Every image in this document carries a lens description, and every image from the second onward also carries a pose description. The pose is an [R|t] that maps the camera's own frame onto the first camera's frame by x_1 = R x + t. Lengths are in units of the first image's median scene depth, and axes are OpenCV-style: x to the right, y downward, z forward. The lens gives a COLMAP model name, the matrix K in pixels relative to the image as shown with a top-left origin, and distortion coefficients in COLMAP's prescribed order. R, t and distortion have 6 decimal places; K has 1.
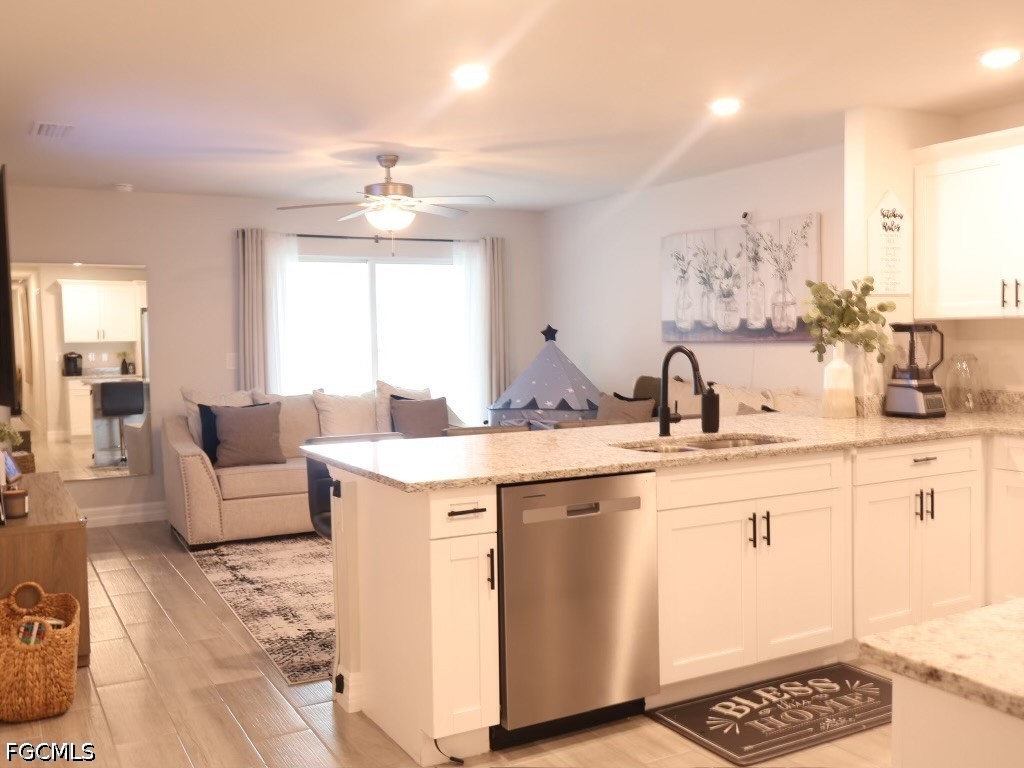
lens RADIAL K [[956.1, 0, 512.0], [0, 956.1, 384.0], [0, 0, 1]] dist [-0.004214, 0.007063]
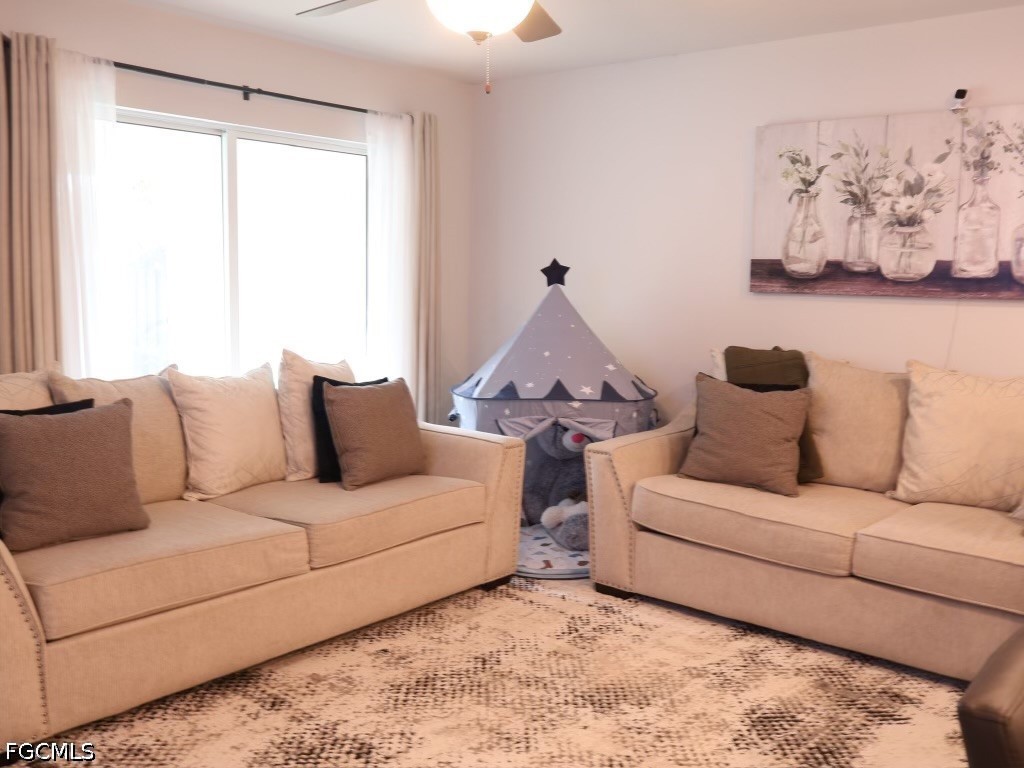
lens RADIAL K [[956.1, 0, 512.0], [0, 956.1, 384.0], [0, 0, 1]] dist [-0.004214, 0.007063]
pose [[0.929819, -0.009911, 0.367885, -0.239589], [-0.013089, 0.998114, 0.059974, -0.020080], [-0.367786, -0.060580, 0.927935, 0.483238]]
